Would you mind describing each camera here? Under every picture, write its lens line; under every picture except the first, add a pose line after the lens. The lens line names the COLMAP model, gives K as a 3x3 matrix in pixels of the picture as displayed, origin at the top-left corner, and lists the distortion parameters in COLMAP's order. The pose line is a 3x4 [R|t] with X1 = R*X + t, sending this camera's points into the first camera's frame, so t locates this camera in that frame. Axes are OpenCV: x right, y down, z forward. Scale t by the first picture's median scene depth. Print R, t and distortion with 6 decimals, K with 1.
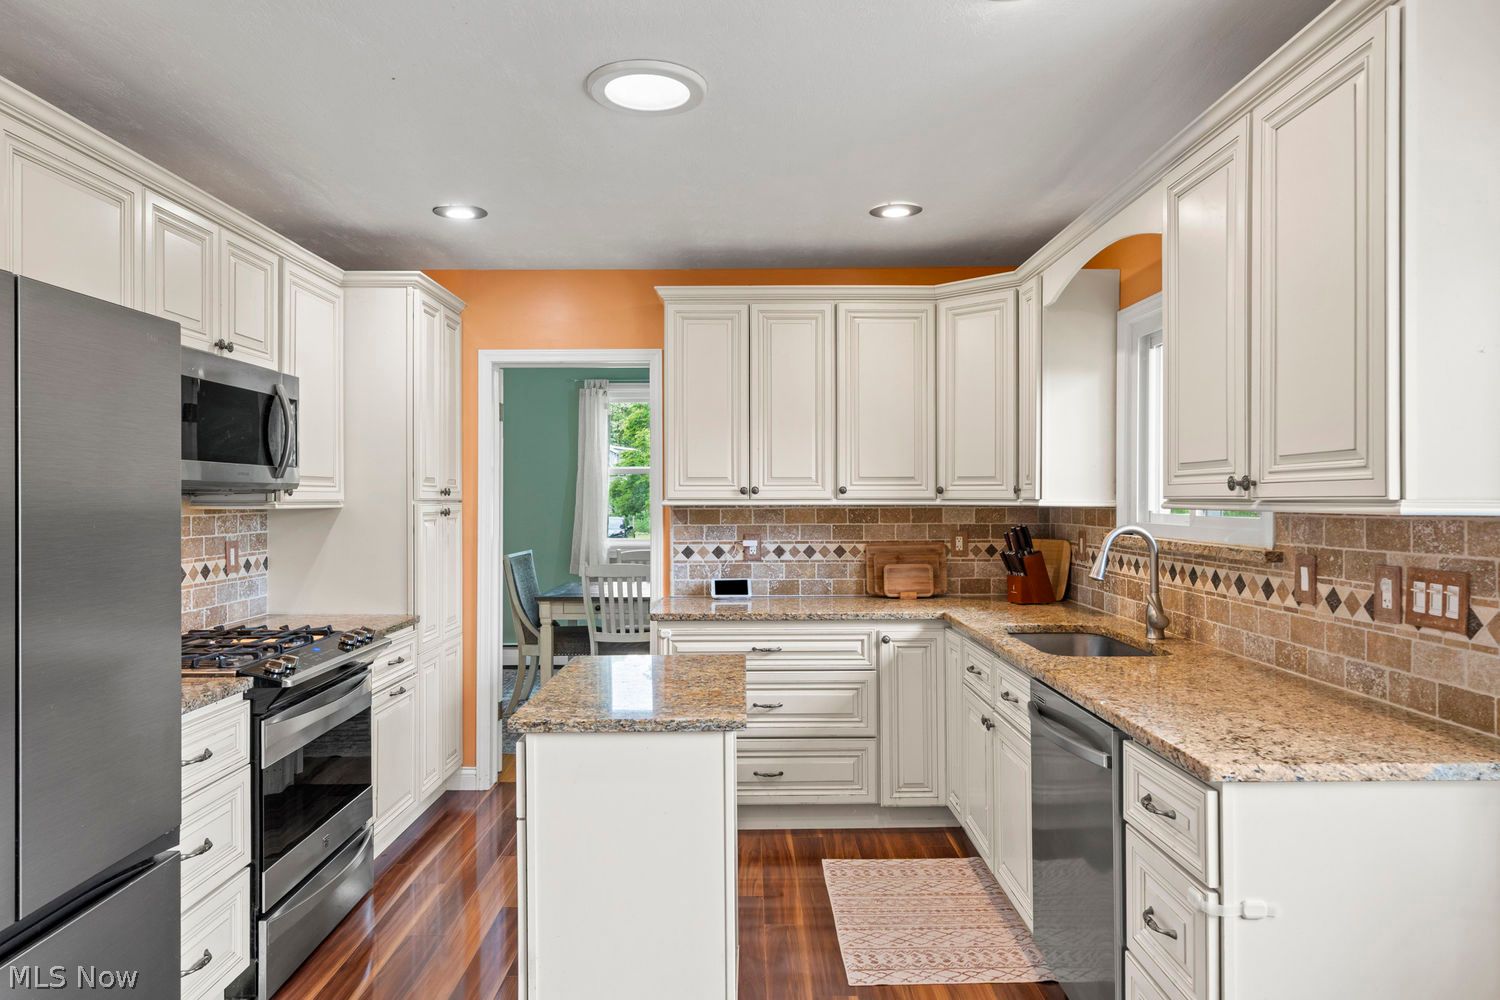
lens RADIAL K [[931.8, 0, 749.6], [0, 931.8, 489.4], [0, 0, 1]] dist [0.001994, 0.000546]
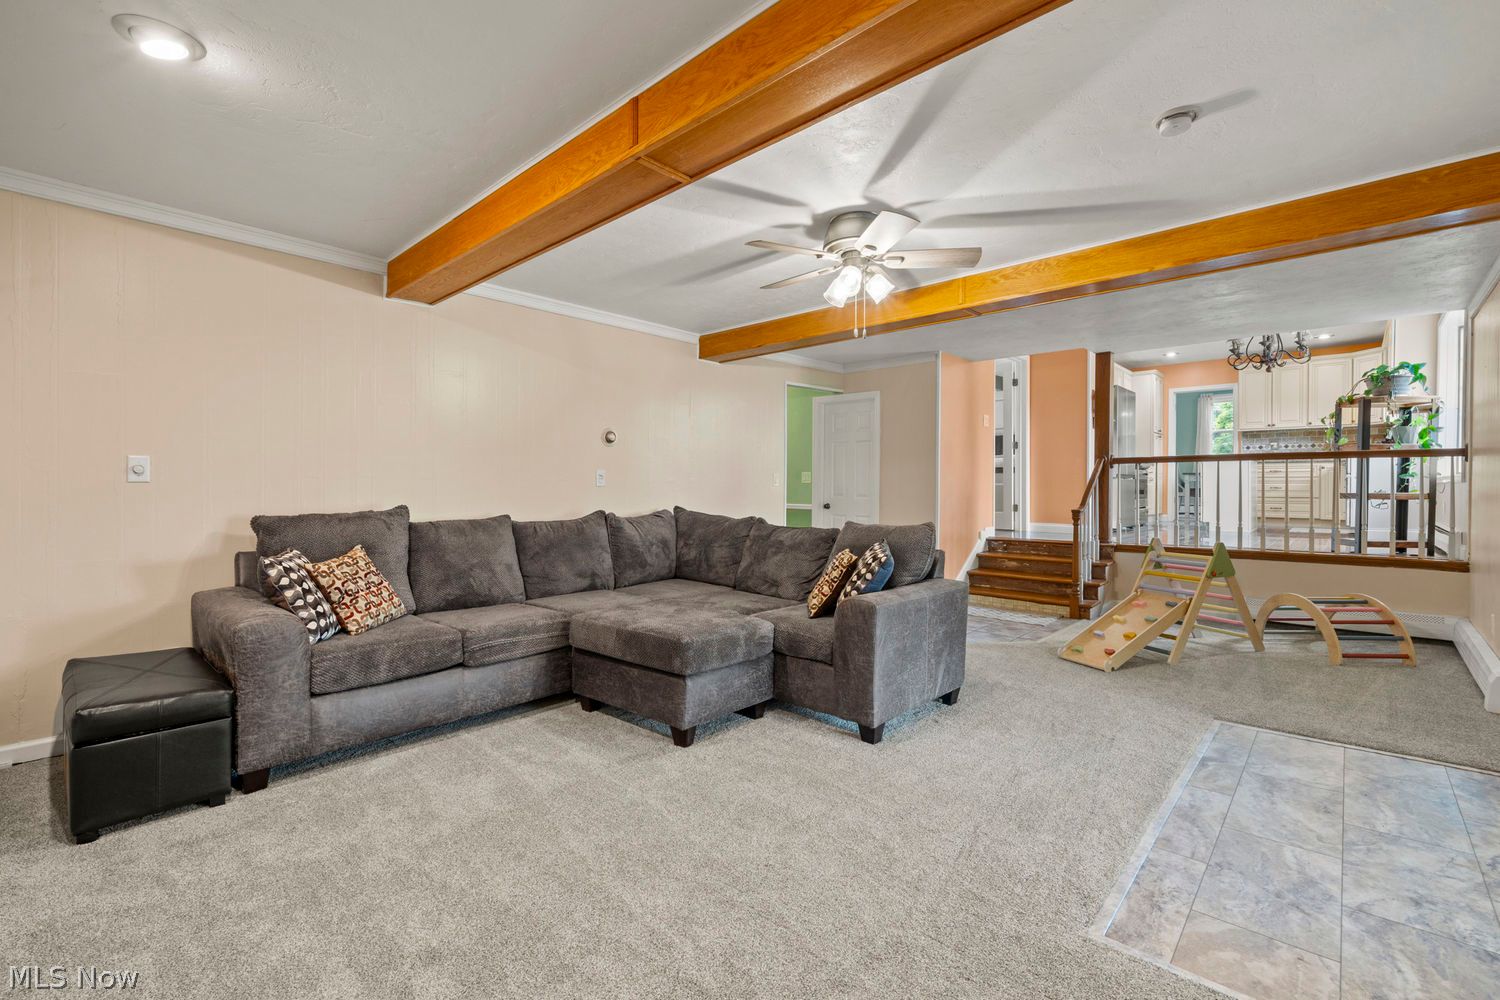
lens RADIAL K [[644.3, 0, 747.5], [0, 644.3, 485.9], [0, 0, 1]] dist [0.000678, 0.000489]
pose [[0.721181, 0.007666, -0.692704, 0.255064], [-0.003182, 0.999965, 0.007753, 0.212960], [0.692739, -0.003387, 0.721180, -1.973976]]
